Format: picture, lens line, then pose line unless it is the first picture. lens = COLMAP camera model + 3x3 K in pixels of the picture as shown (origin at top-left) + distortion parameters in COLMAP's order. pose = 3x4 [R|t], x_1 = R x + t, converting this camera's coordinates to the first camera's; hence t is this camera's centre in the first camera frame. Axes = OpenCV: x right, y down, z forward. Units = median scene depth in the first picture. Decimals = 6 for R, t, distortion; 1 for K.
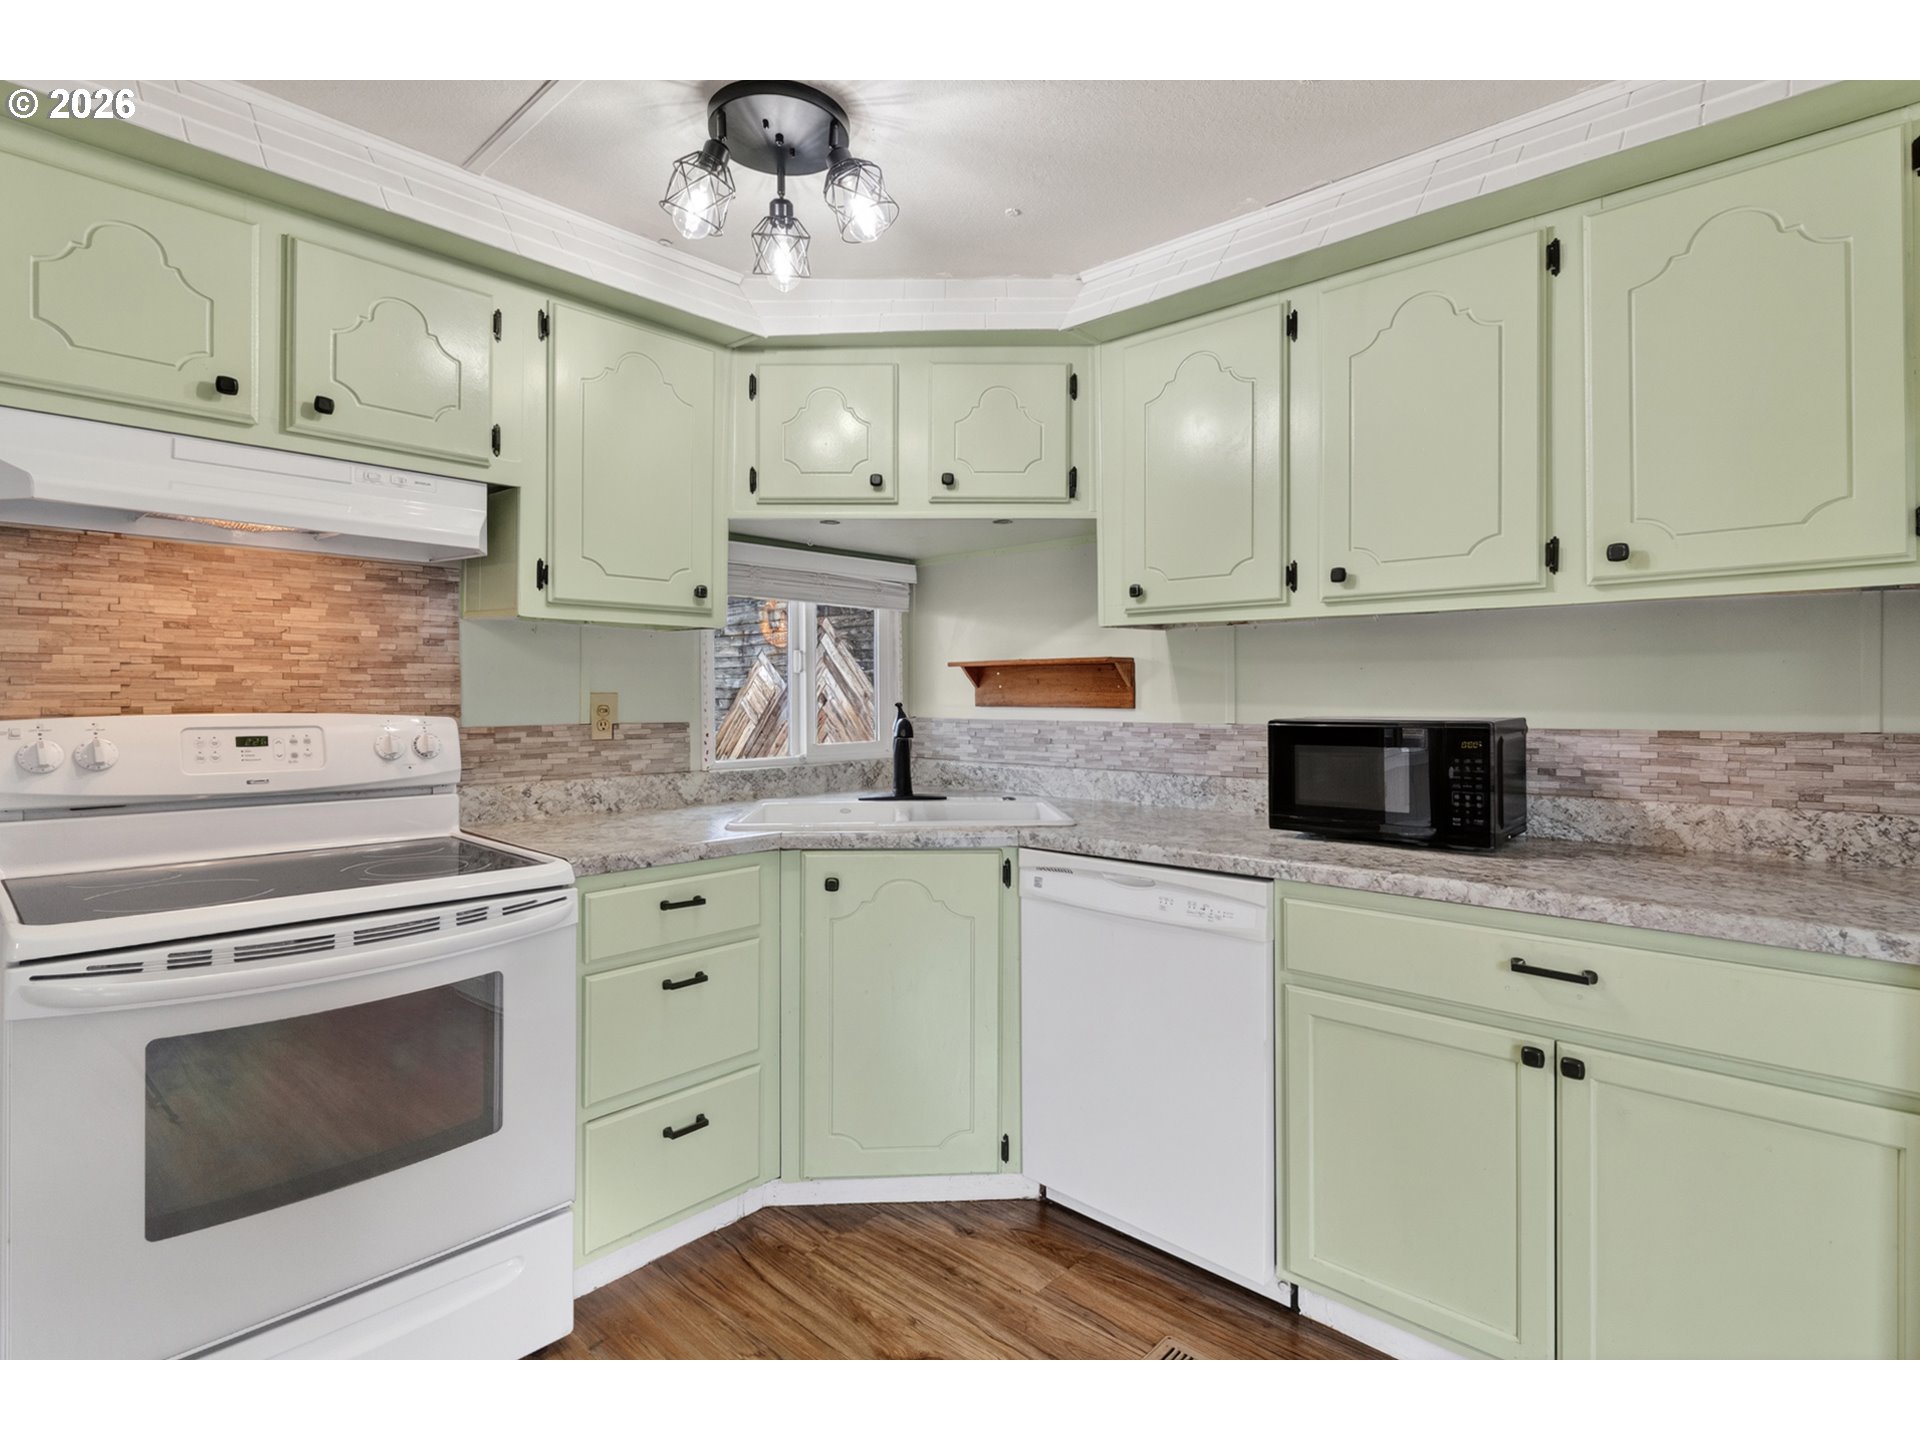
lens RADIAL K [[980.3, 0, 948.8], [0, 980.3, 701.0], [0, 0, 1]] dist [0.001454, -0.001454]
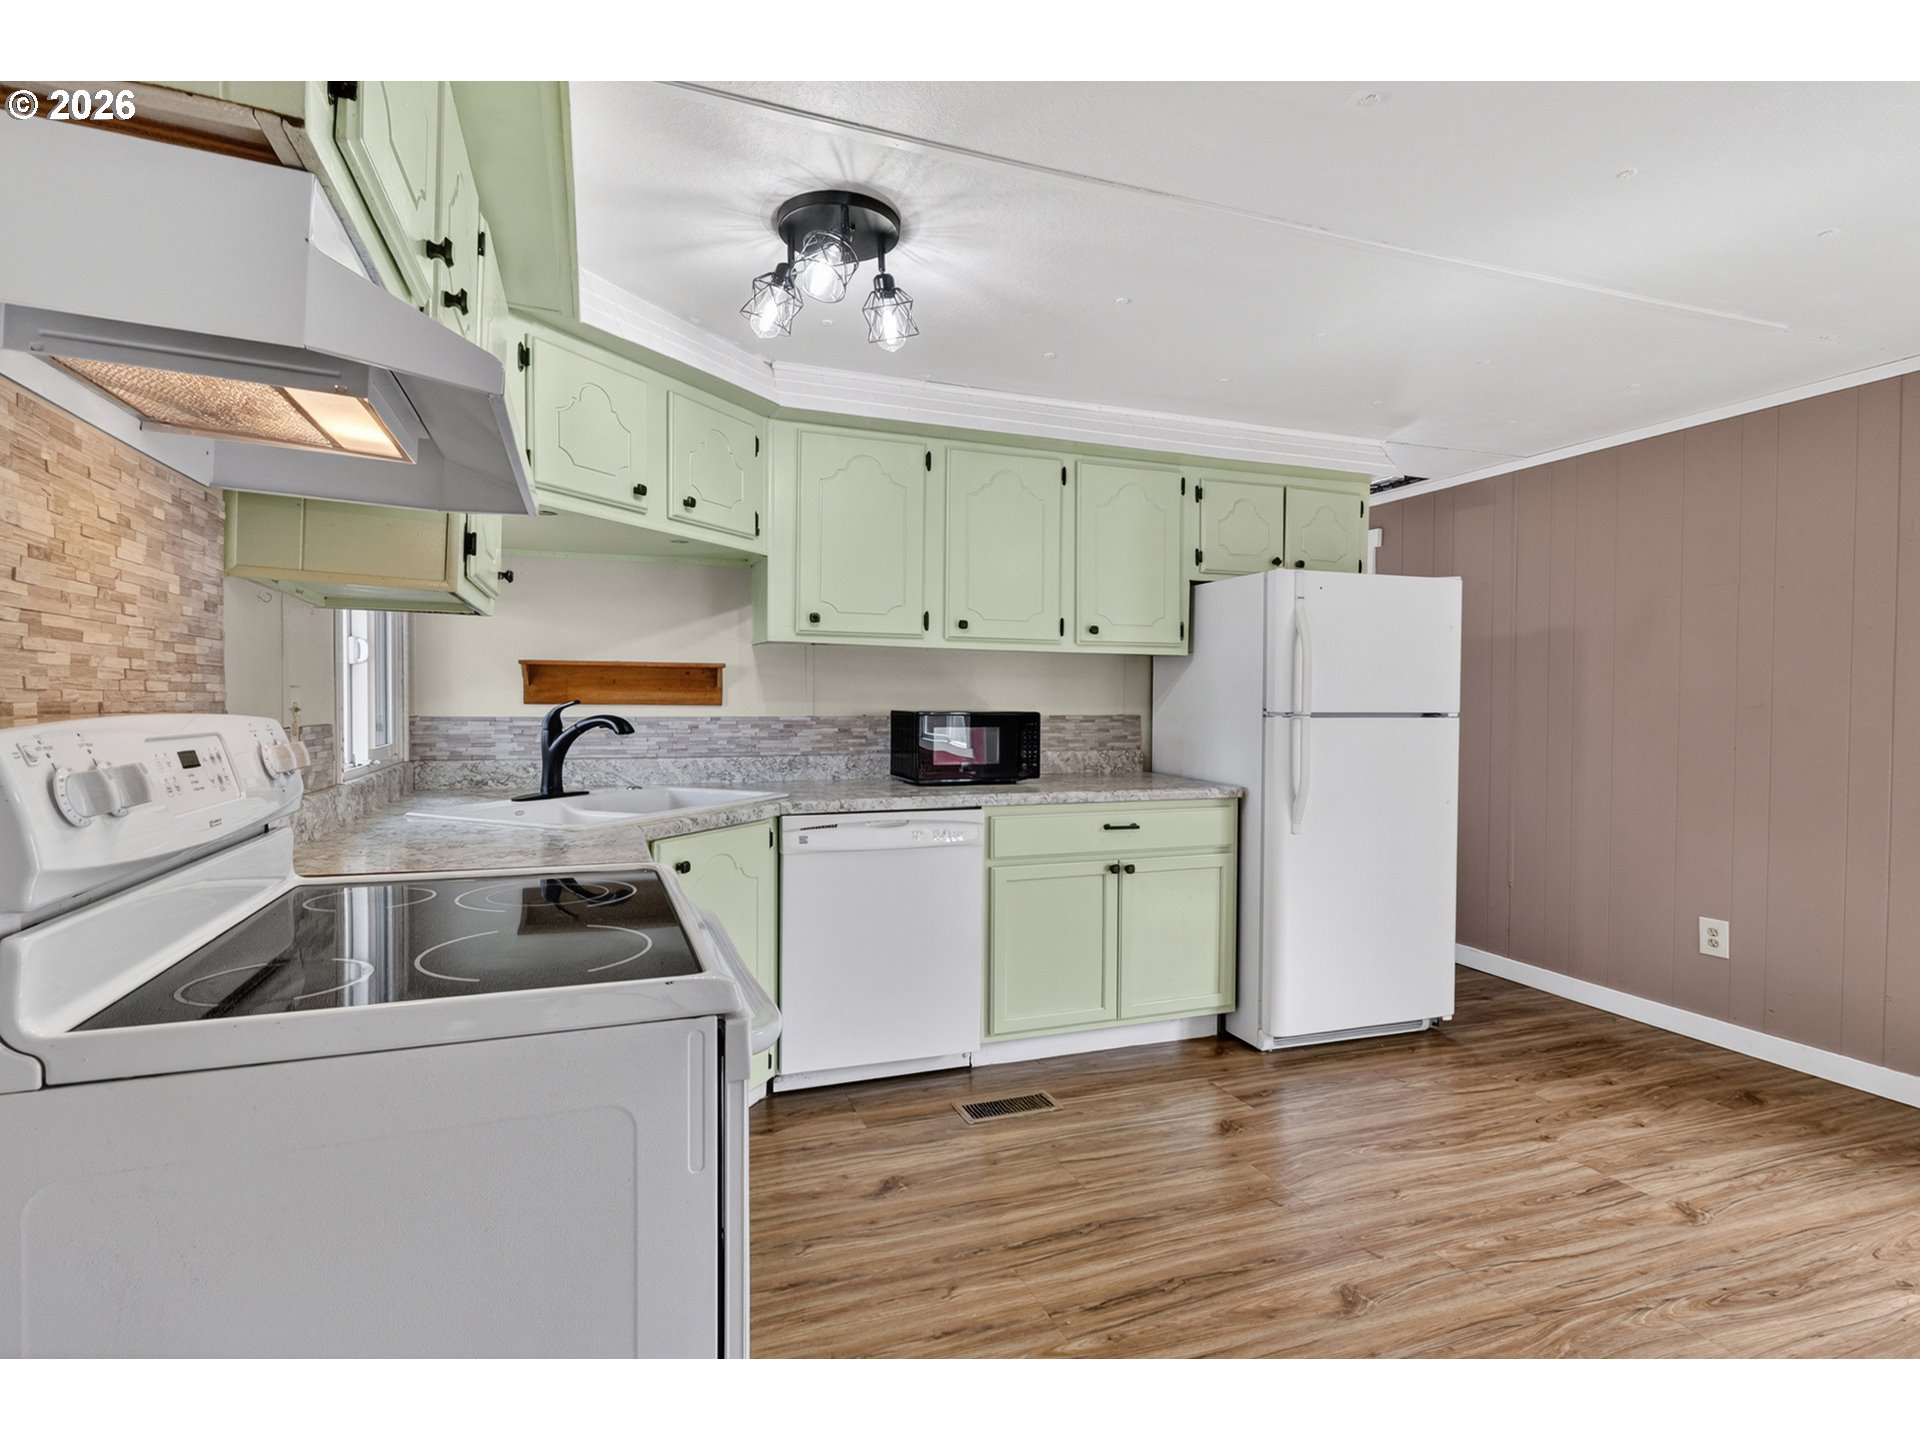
lens RADIAL K [[815.4, 0, 1041.0], [0, 815.4, 718.7], [0, 0, 1]] dist [0.000278, 0.000111]
pose [[0.463853, -0.016299, 0.885762, -0.764686], [-0.003835, 0.999784, 0.020406, 0.002575], [-0.885904, -0.012862, 0.463690, 0.243958]]
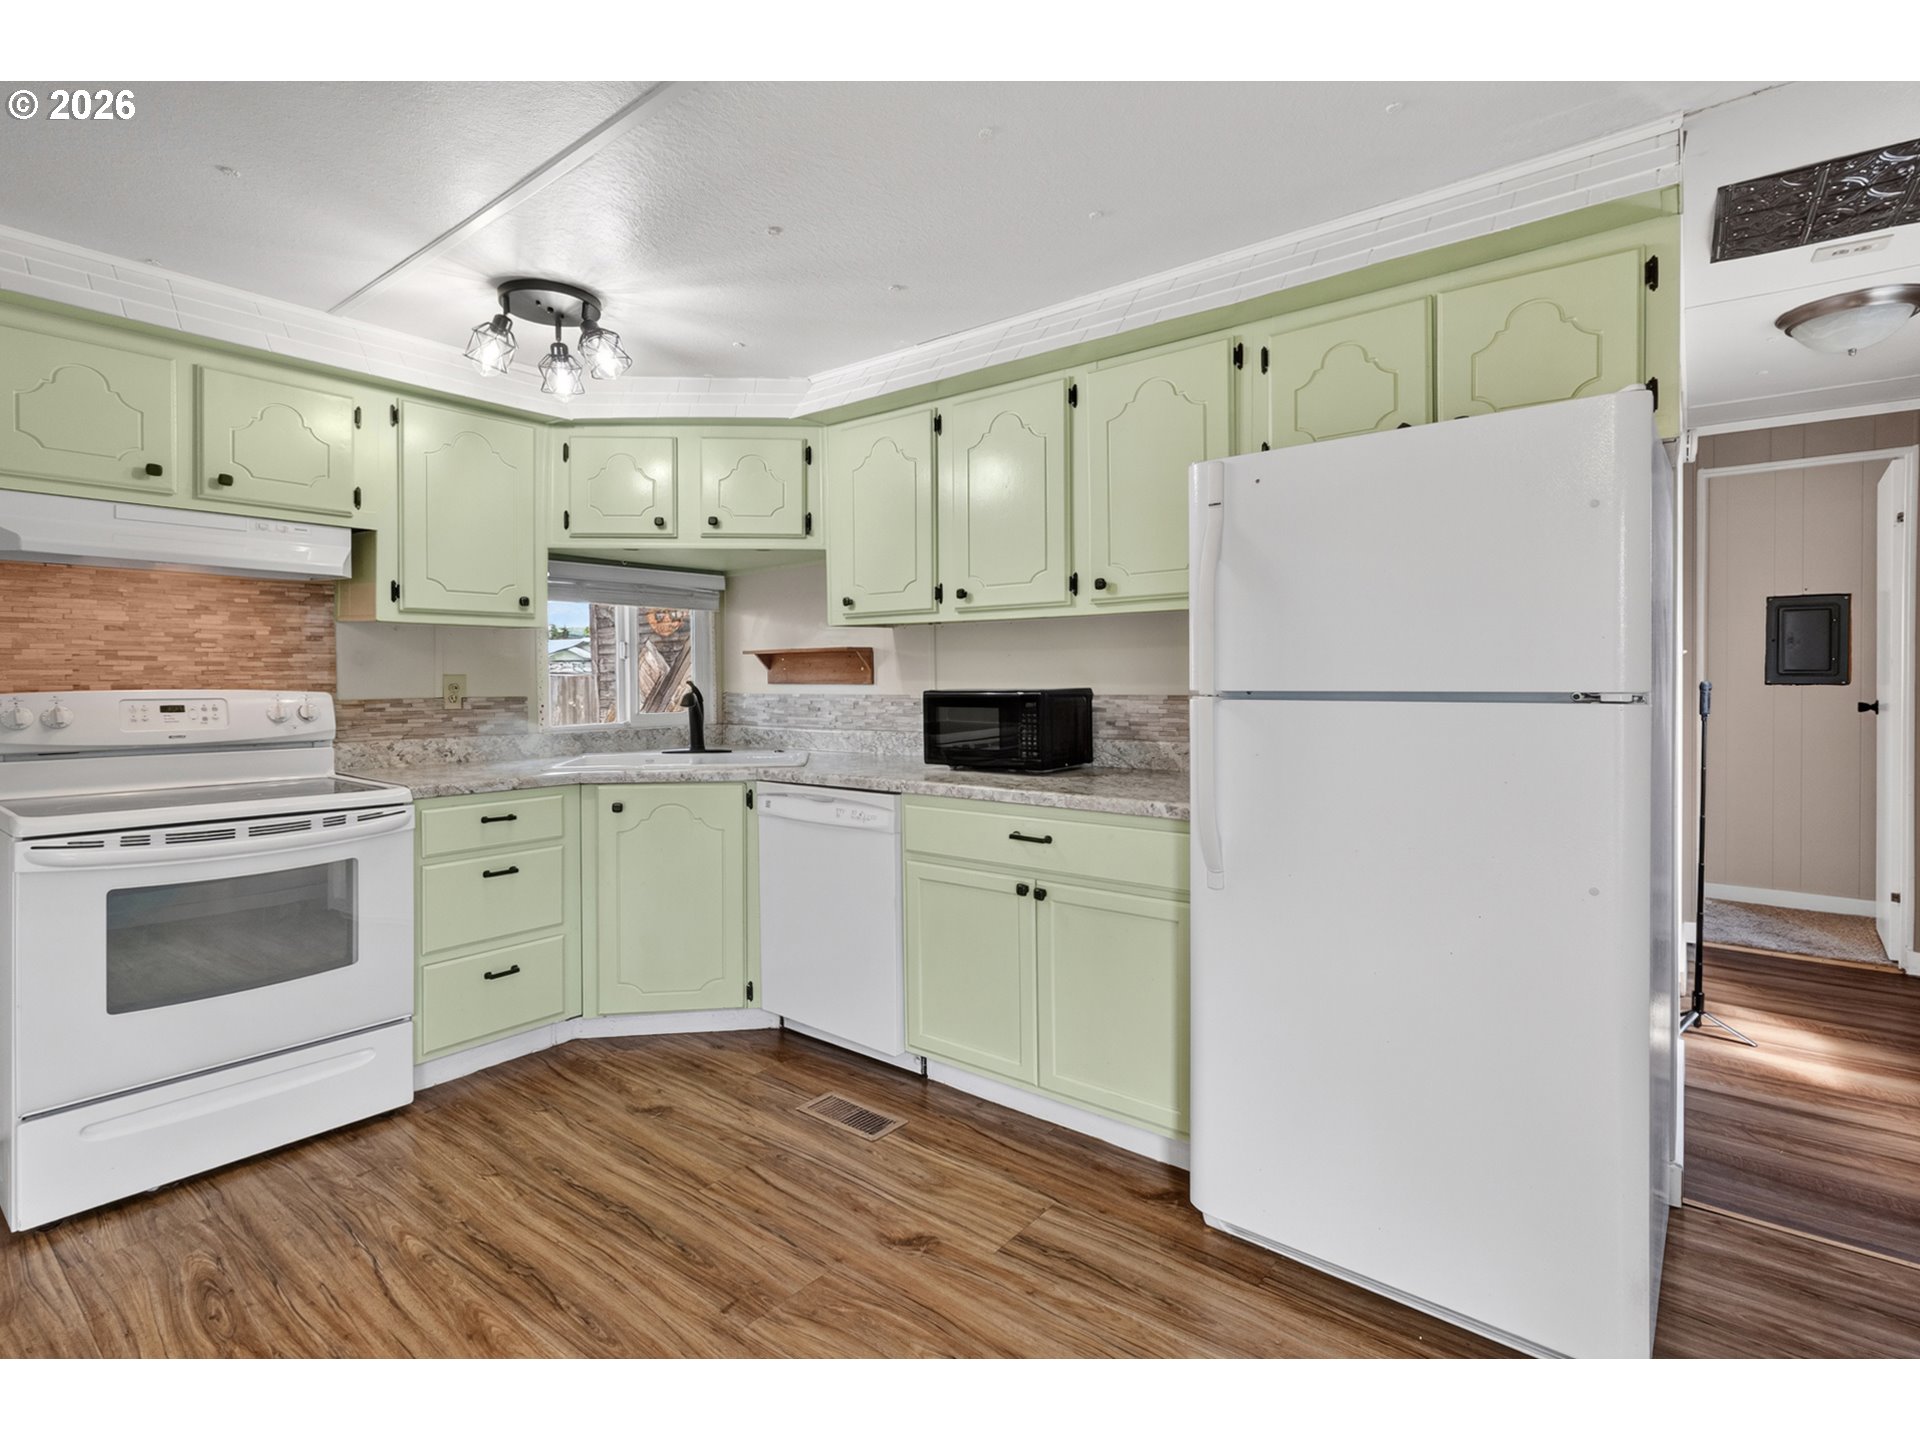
lens RADIAL K [[885.9, 0, 958.8], [0, 885.9, 685.3], [0, 0, 1]] dist [0.001422, 0.000954]
pose [[0.992918, -0.006248, 0.118634, 0.232220], [0.005858, 0.999976, 0.003639, 0.007177], [-0.118653, -0.002918, 0.992931, -0.355831]]
